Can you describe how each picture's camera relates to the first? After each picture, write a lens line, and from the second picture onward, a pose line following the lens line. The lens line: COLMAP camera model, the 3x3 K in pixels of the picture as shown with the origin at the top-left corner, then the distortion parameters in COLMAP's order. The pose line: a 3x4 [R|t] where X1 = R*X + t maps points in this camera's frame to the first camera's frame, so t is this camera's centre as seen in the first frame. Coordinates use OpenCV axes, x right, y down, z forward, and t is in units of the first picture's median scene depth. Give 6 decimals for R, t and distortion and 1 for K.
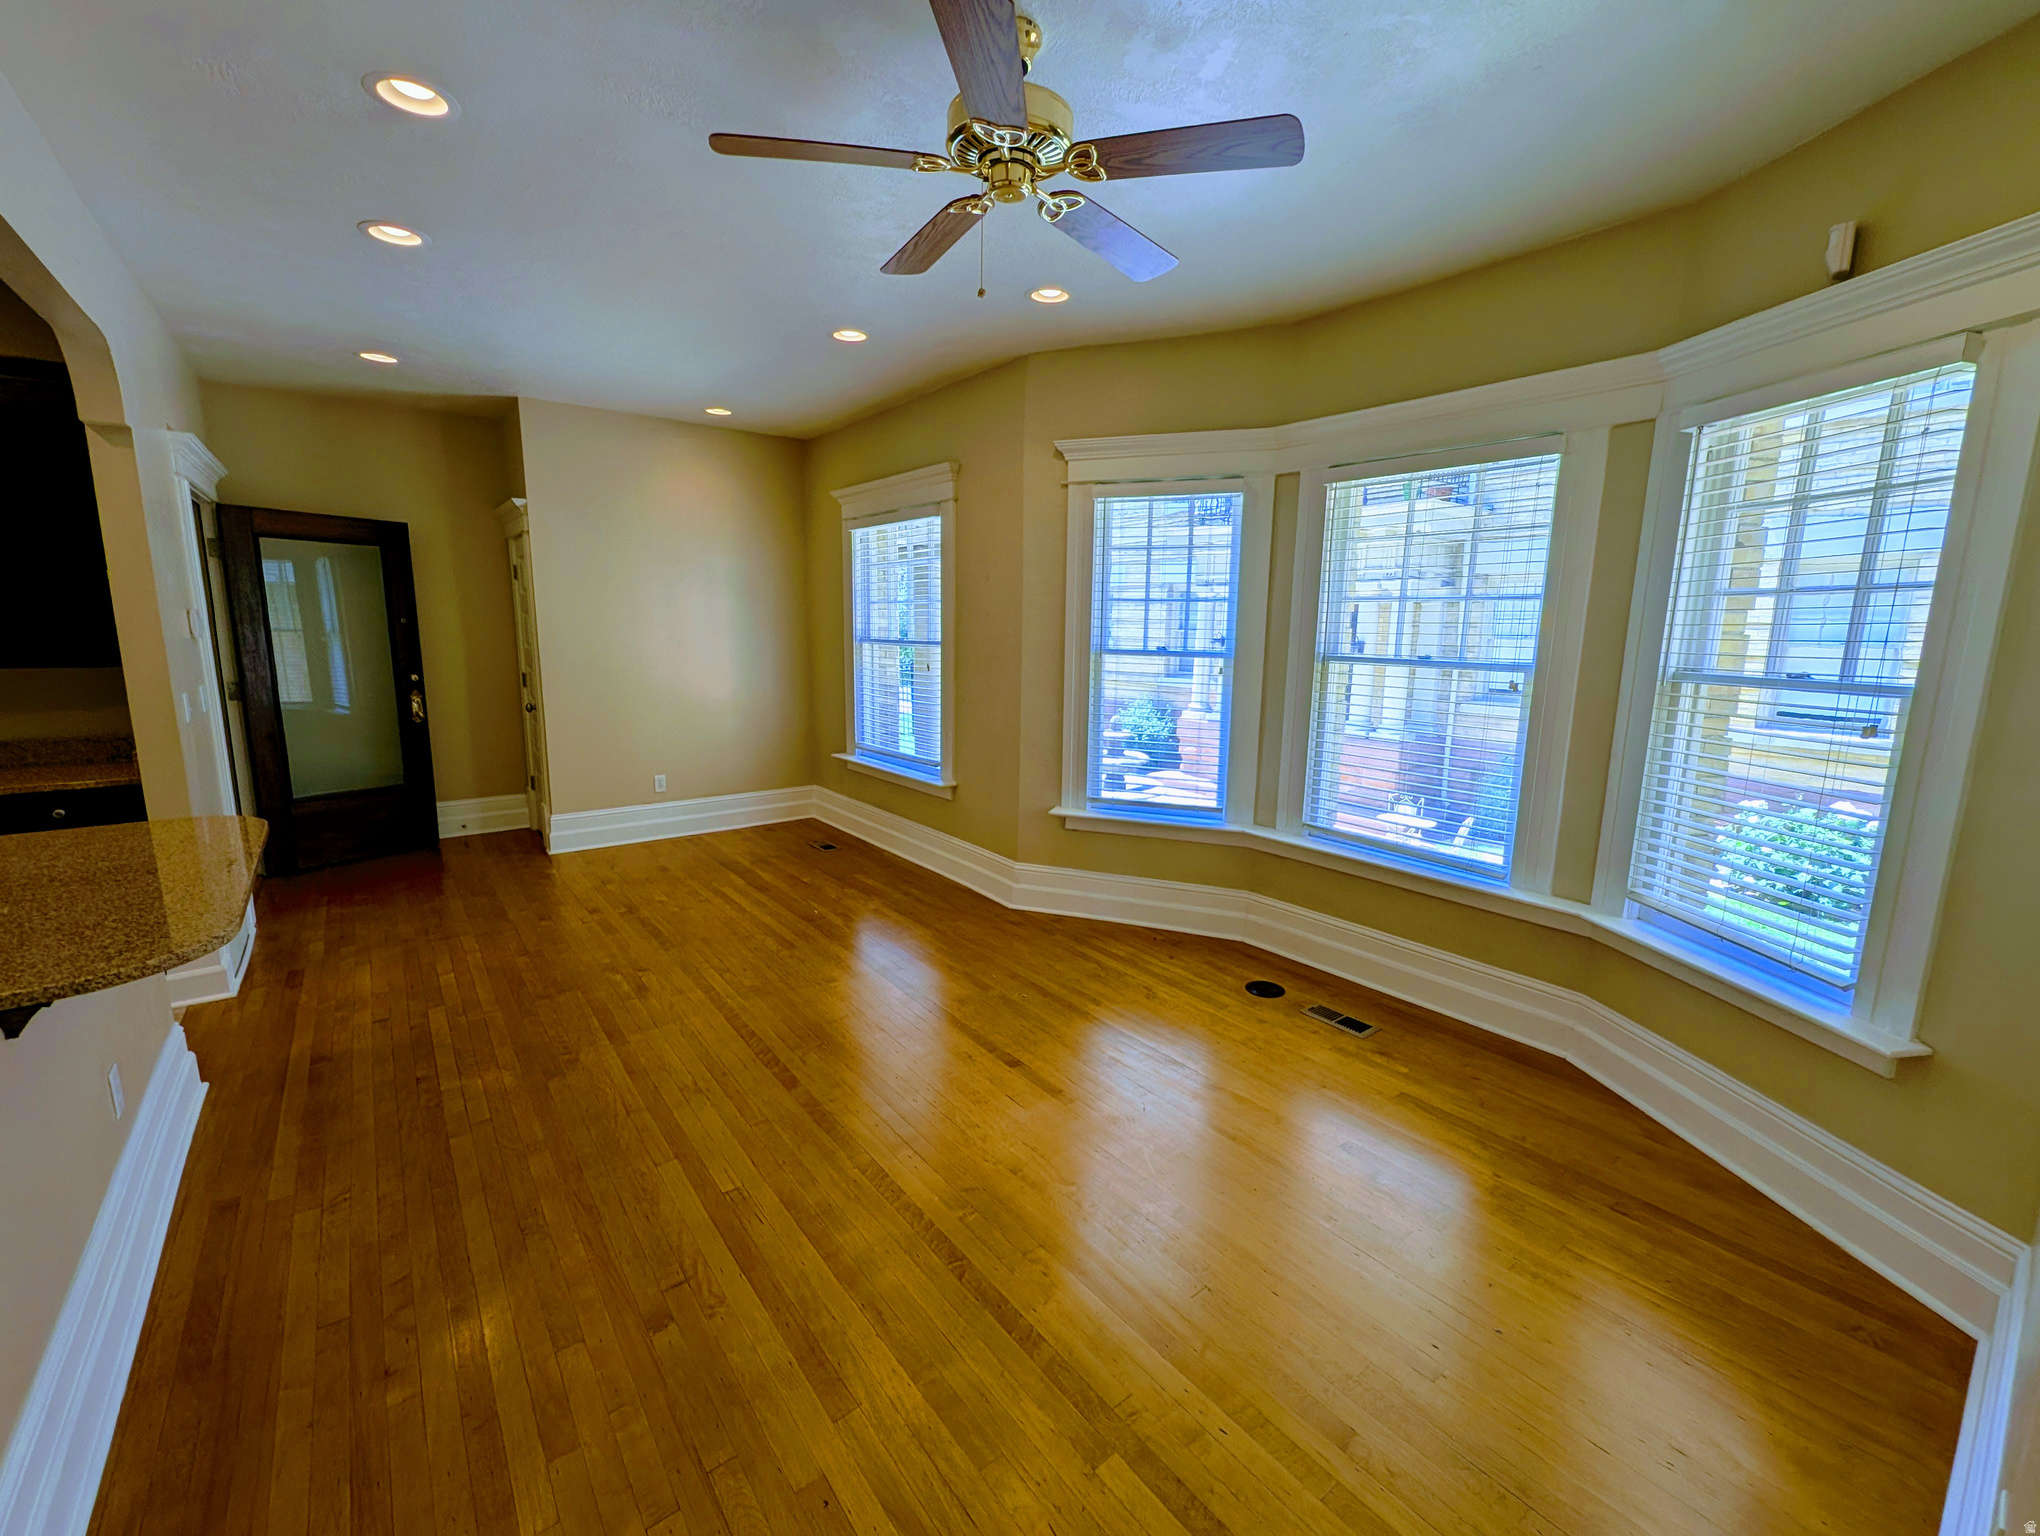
lens RADIAL K [[863.0, 0, 1030.5], [0, 863.0, 768.1], [0, 0, 1]] dist [0.000928, -0.000277]
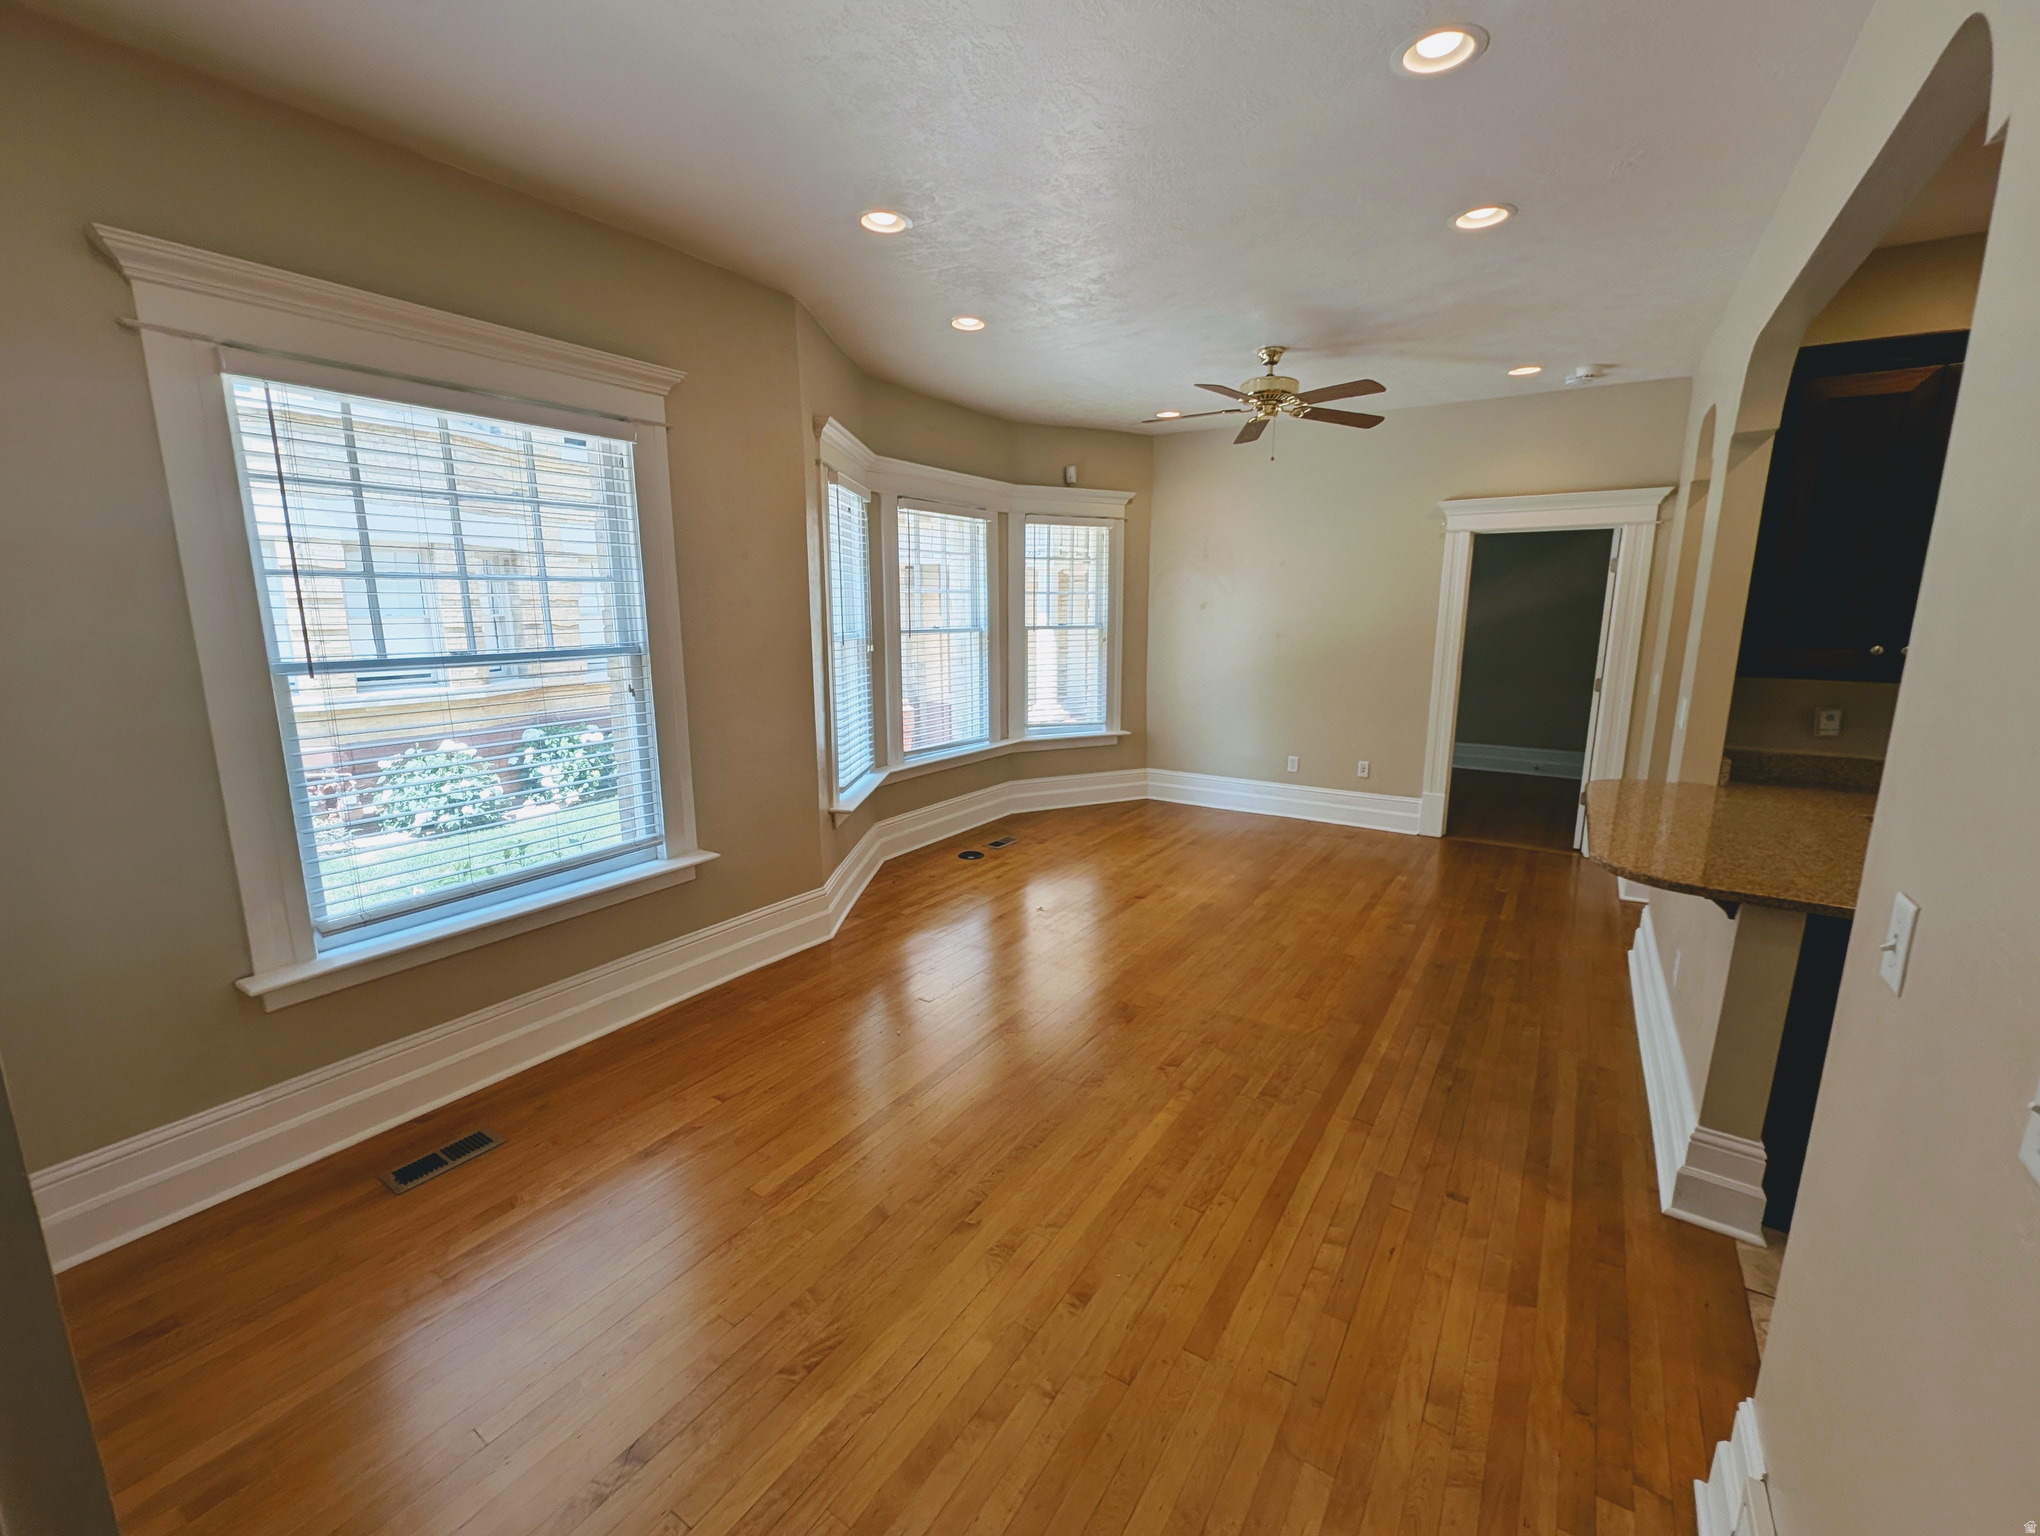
lens RADIAL K [[843.9, 0, 1021.0], [0, 843.9, 761.9], [0, 0, 1]] dist [0.001830, -0.001229]
pose [[-0.311019, -0.187284, 0.931768, -0.893610], [0.153846, 0.957541, 0.243817, -0.197198], [-0.937869, 0.219180, -0.269001, 1.055588]]
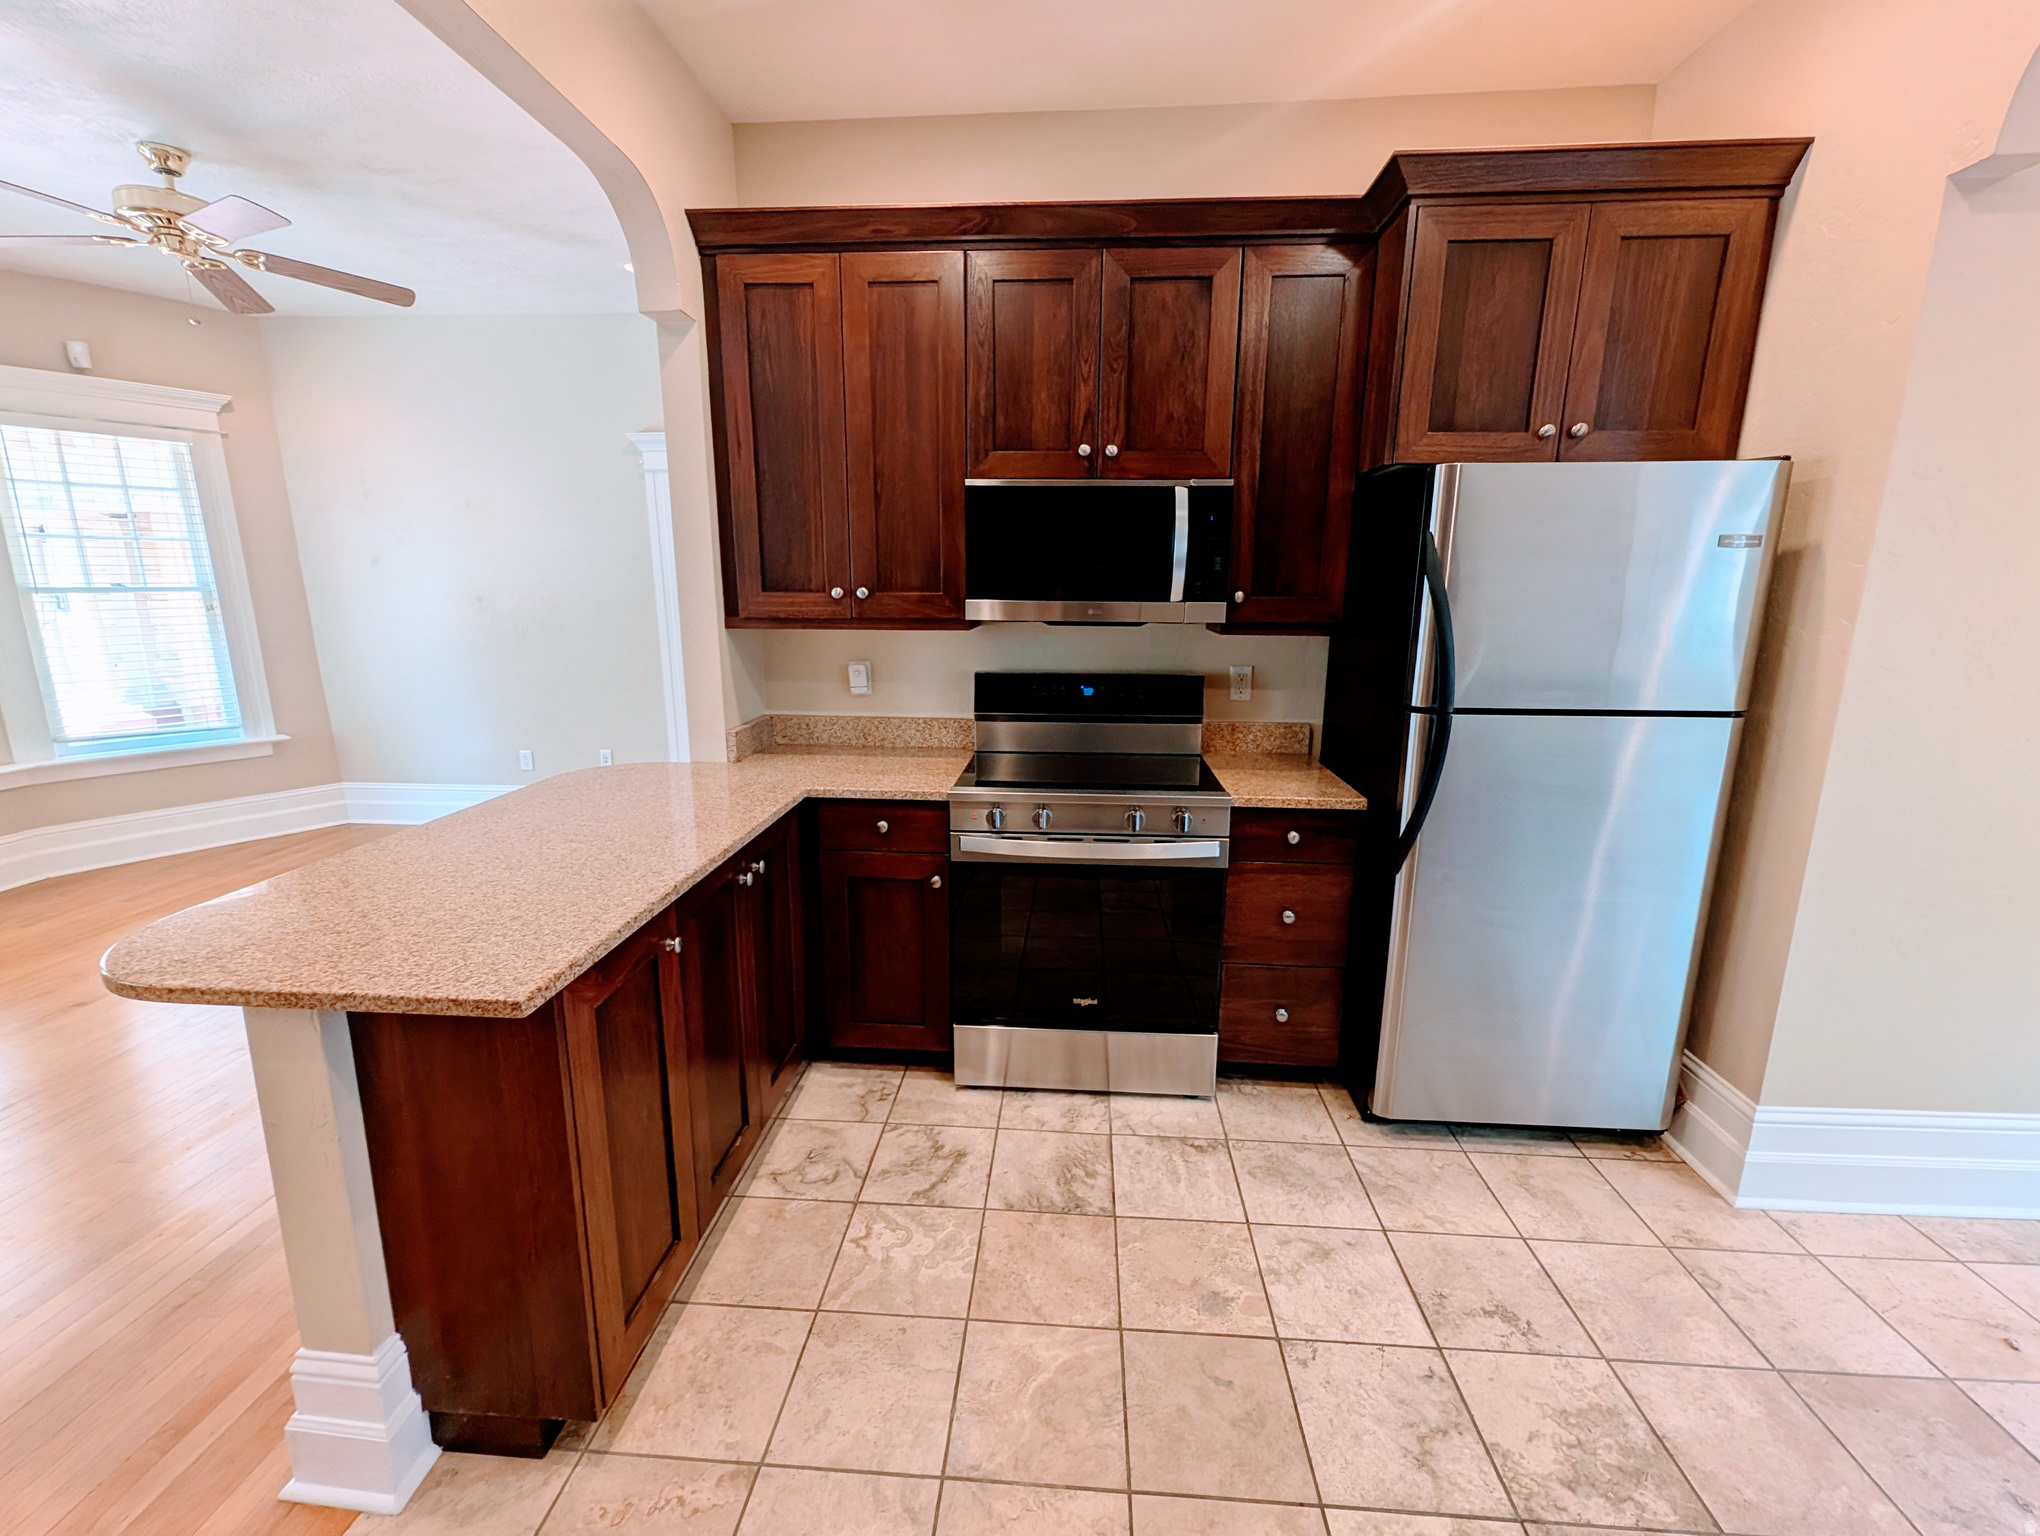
lens RADIAL K [[843.9, 0, 1021.0], [0, 843.9, 761.9], [0, 0, 1]] dist [0.001830, -0.001229]
pose [[-0.735533, -0.155483, 0.659406, -0.952285], [0.101014, 0.937261, 0.333674, -0.088758], [-0.669916, 0.312037, -0.673680, 0.574207]]
